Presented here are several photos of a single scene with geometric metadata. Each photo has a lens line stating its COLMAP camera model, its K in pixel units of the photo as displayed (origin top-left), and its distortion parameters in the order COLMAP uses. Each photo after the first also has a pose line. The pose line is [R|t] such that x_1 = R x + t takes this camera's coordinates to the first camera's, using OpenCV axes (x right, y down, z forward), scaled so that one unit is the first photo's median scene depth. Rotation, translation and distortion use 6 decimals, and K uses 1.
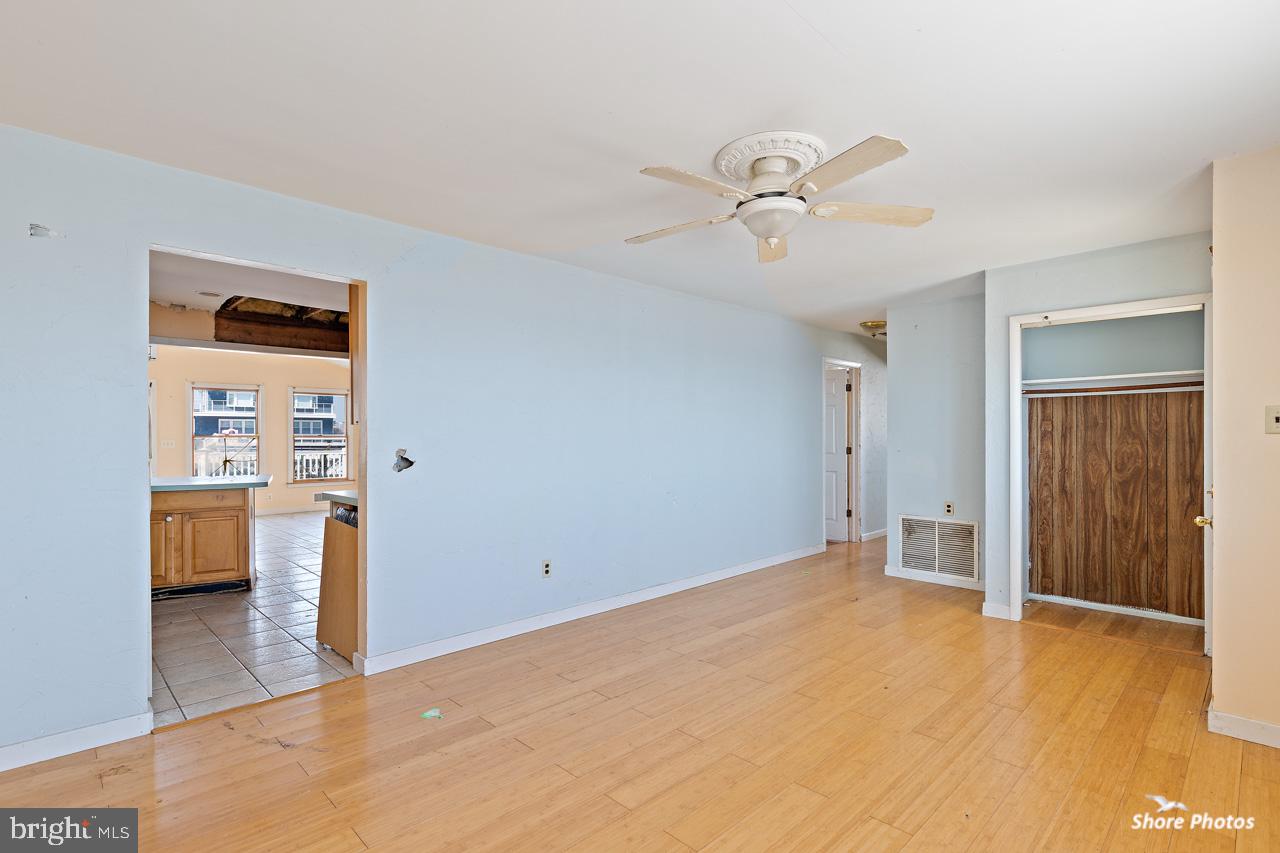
lens RADIAL K [[605.5, 0, 645.1], [0, 605.5, 428.7], [0, 0, 1]] dist [-0.002846, -0.000917]
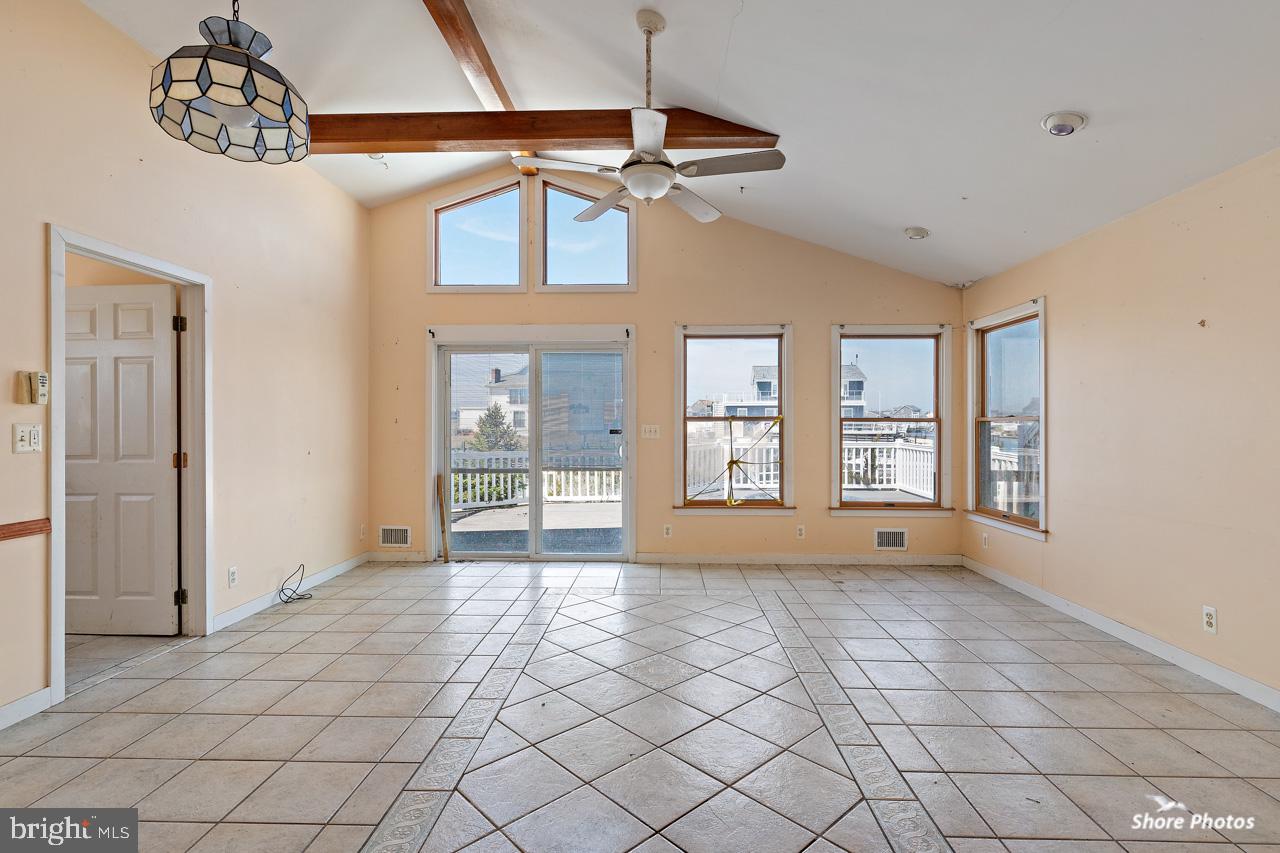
lens RADIAL K [[605.5, 0, 645.1], [0, 605.5, 428.7], [0, 0, 1]] dist [-0.002846, -0.000917]
pose [[0.685020, 0.009885, -0.728457, -0.055882], [0.003775, 0.999846, 0.017118, 0.002005], [0.728514, -0.014476, 0.684878, 0.091632]]
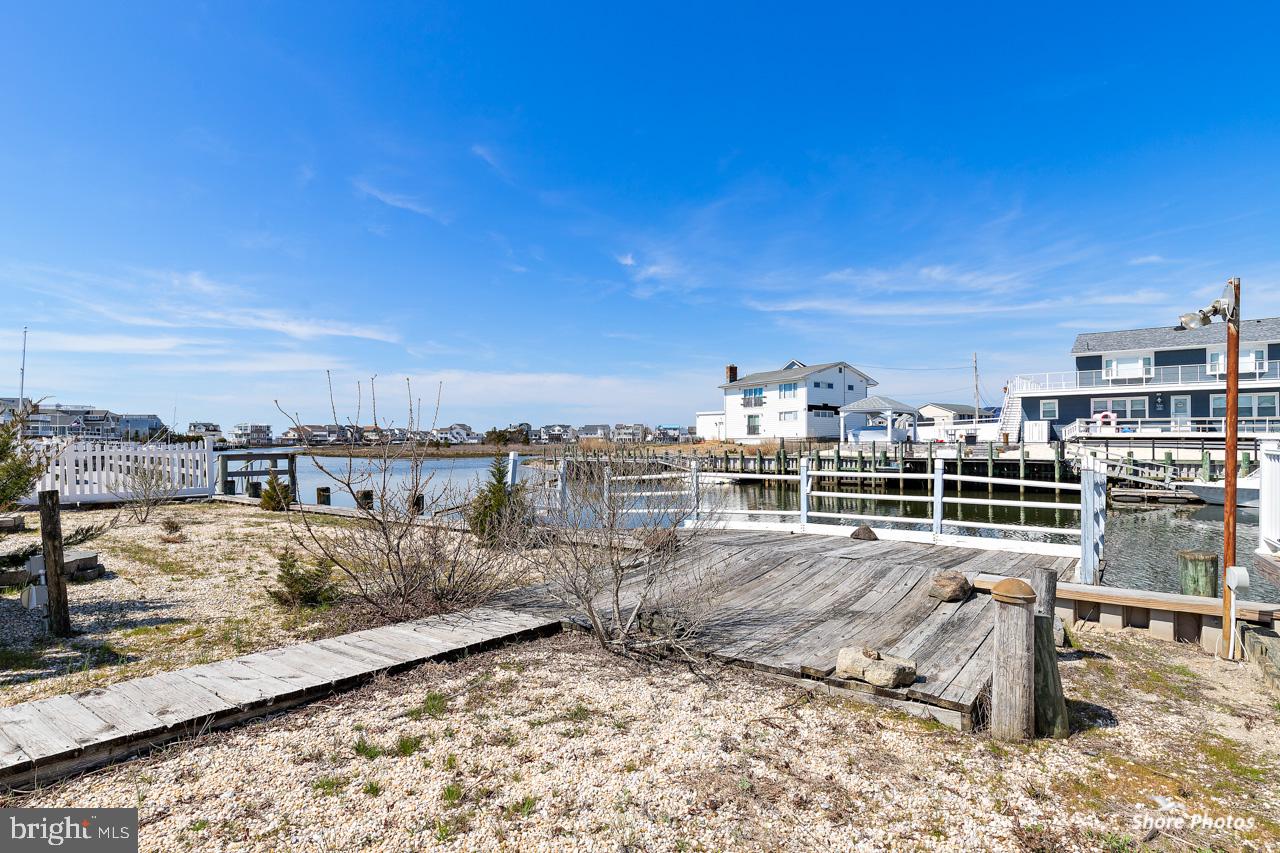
lens RADIAL K [[664.0, 0, 642.3], [0, 664.0, 434.2], [0, 0, 1]] dist [0.000538, -0.000672]
pose [[0.199743, -0.005250, -0.979834, -0.070925], [0.009975, 0.999945, -0.003324, 0.022366], [0.979798, -0.009110, 0.199784, 0.356263]]
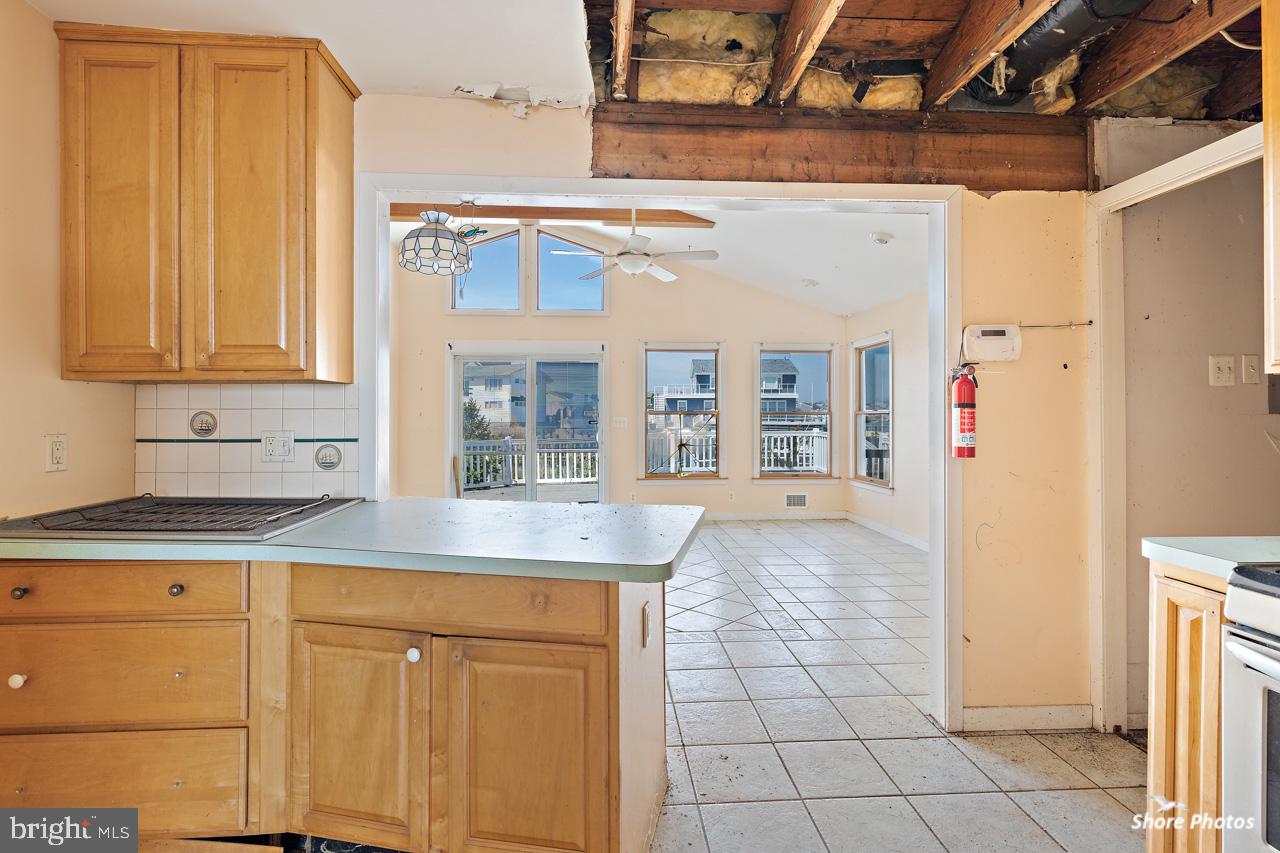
lens RADIAL K [[605.5, 0, 645.1], [0, 605.5, 428.7], [0, 0, 1]] dist [-0.002846, -0.000917]
pose [[0.753729, 0.017279, -0.656958, -0.038189], [0.004250, 0.999505, 0.031164, 0.001526], [0.657171, -0.026281, 0.753283, 0.066225]]
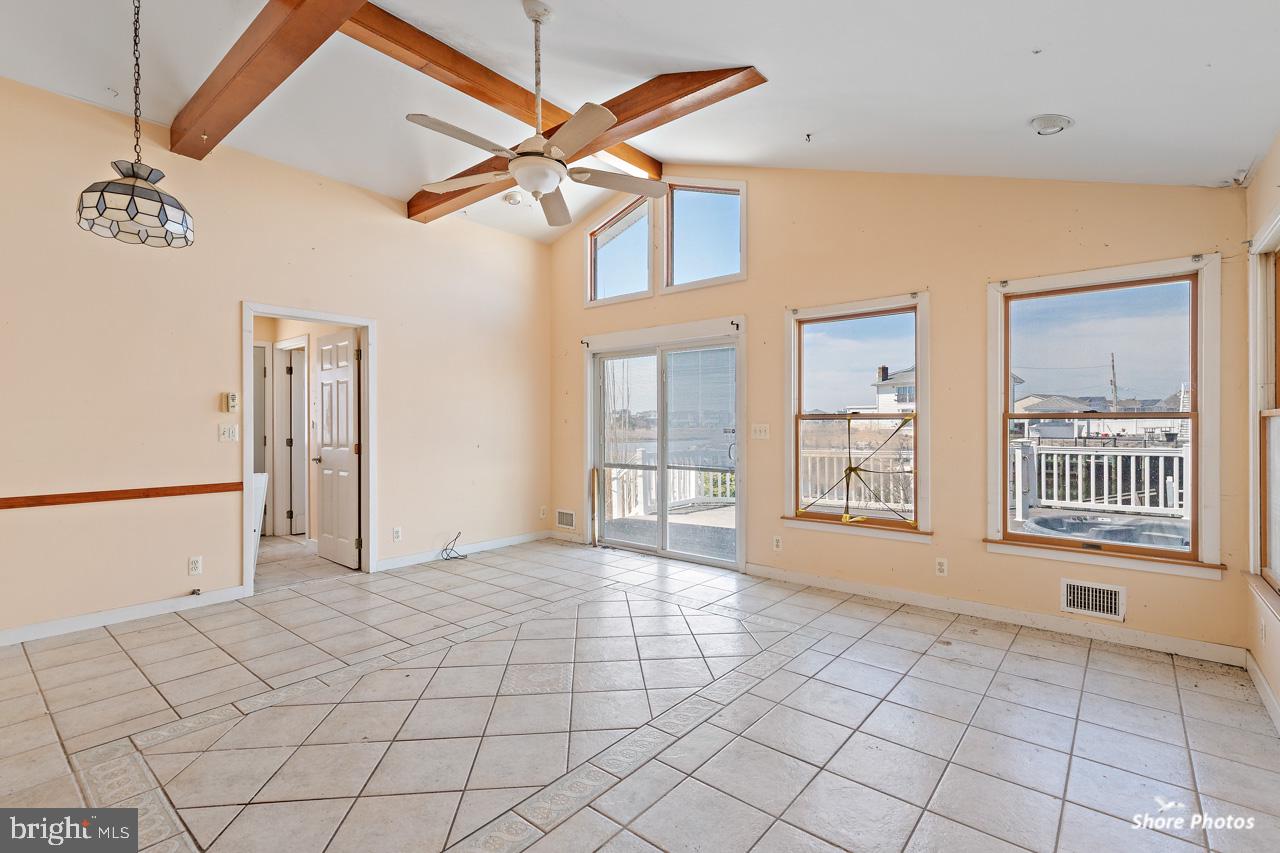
lens RADIAL K [[581.3, 0, 646.9], [0, 581.3, 426.9], [0, 0, 1]] dist [0.007865, -0.000214]
pose [[0.095030, 0.009939, -0.995425, -0.043753], [0.010683, 0.999882, 0.011003, 0.002371], [0.995417, -0.011679, 0.094912, 0.133068]]
